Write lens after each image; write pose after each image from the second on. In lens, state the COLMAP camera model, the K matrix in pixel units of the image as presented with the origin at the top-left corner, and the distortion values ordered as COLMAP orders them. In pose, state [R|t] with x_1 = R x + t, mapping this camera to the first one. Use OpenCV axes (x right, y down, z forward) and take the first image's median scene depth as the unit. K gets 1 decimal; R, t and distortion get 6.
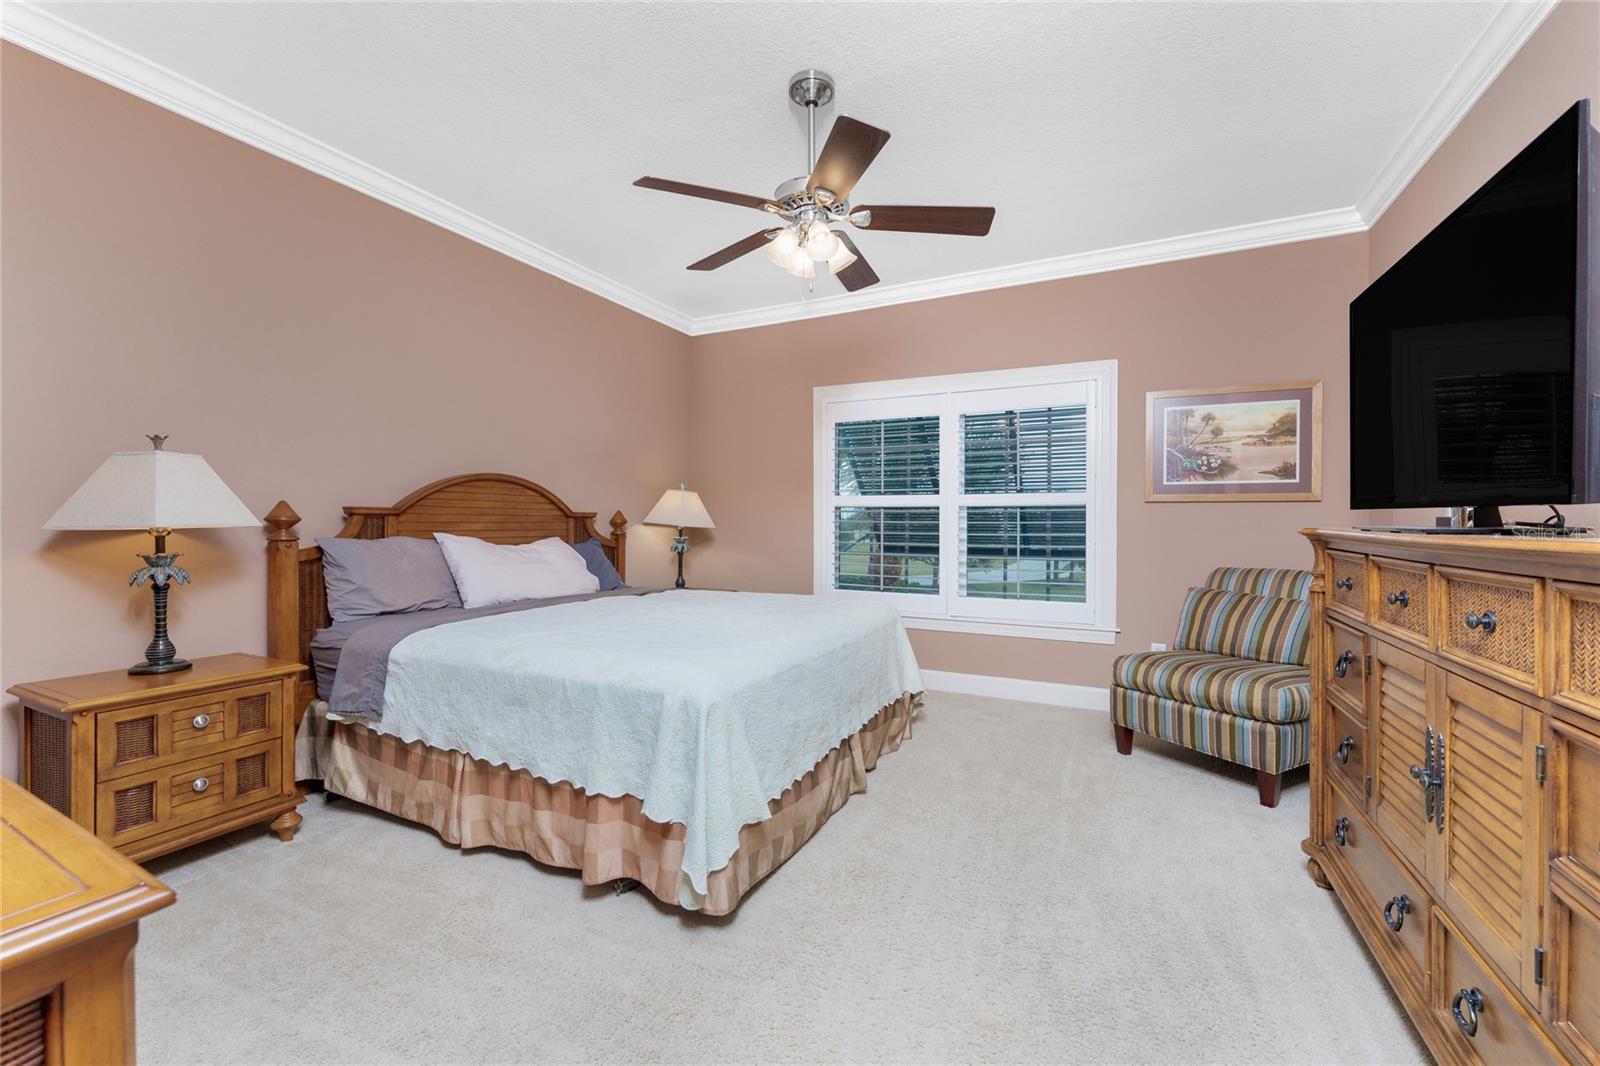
lens RADIAL K [[637.6, 0, 800.3], [0, 637.6, 542.8], [0, 0, 1]] dist [-0.000592, -0.000068]
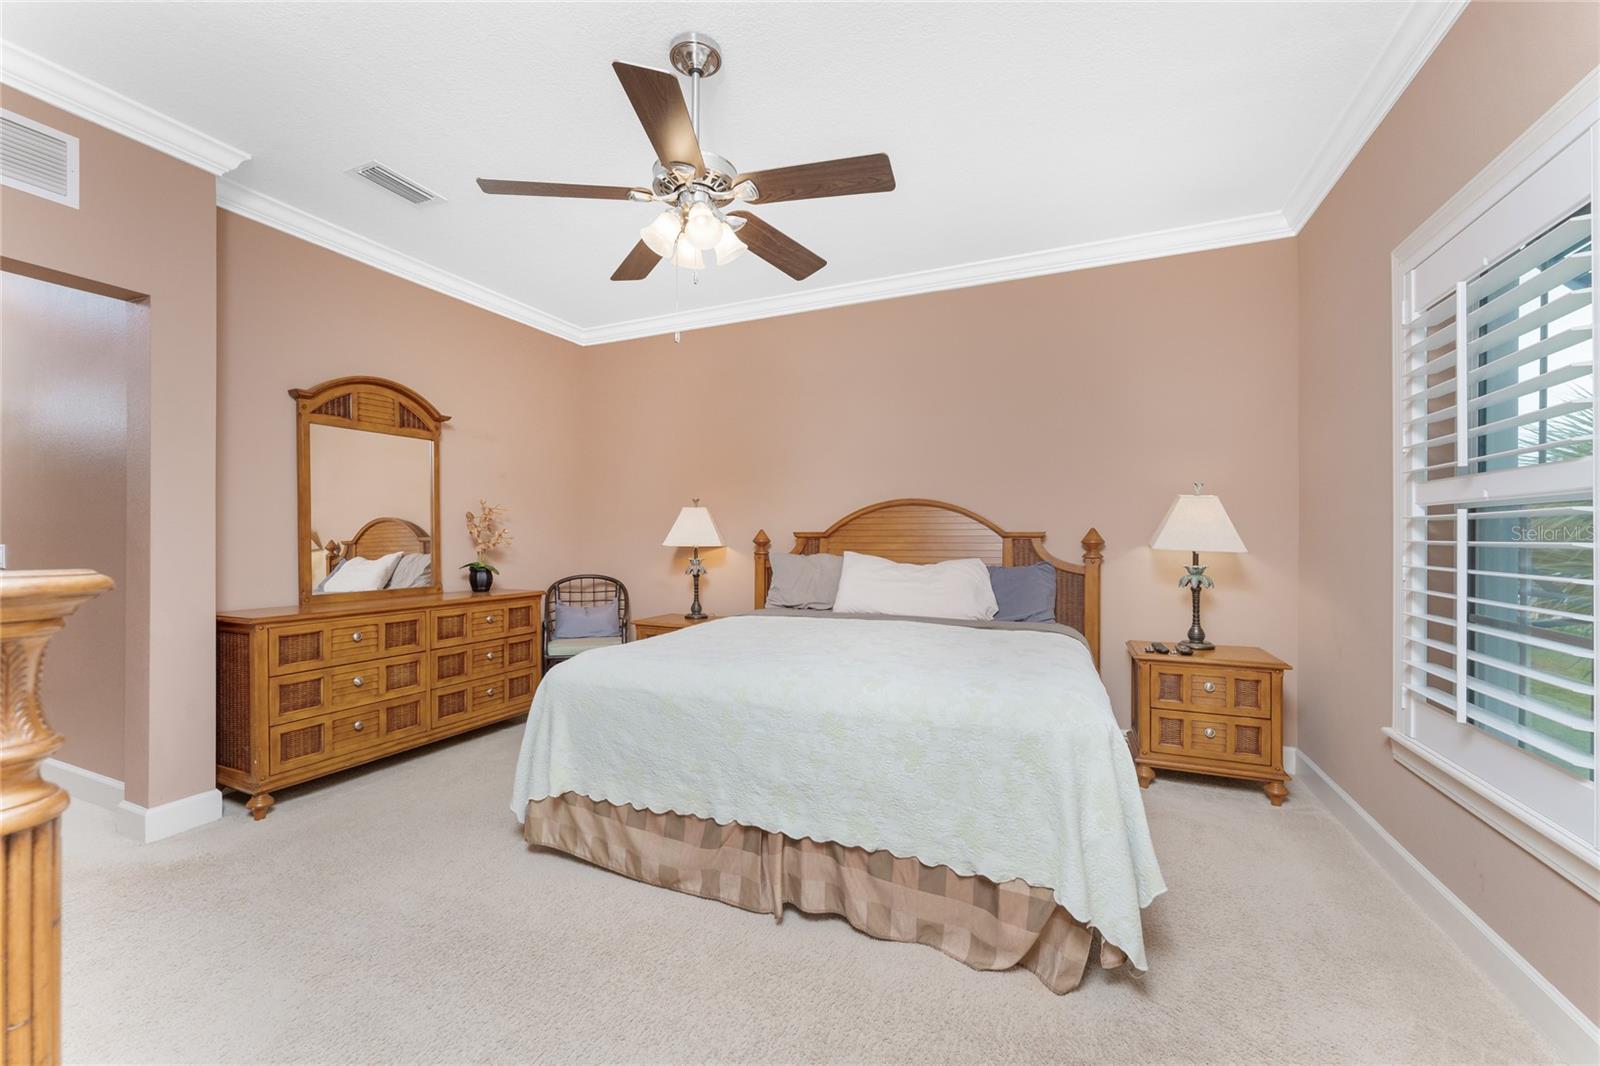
lens RADIAL K [[637.6, 0, 800.3], [0, 637.6, 542.8], [0, 0, 1]] dist [-0.000592, -0.000068]
pose [[0.057790, 0.010632, -0.998272, 0.704148], [-0.028509, 0.999553, 0.008995, -0.042830], [0.997922, 0.027940, 0.058068, 0.876006]]
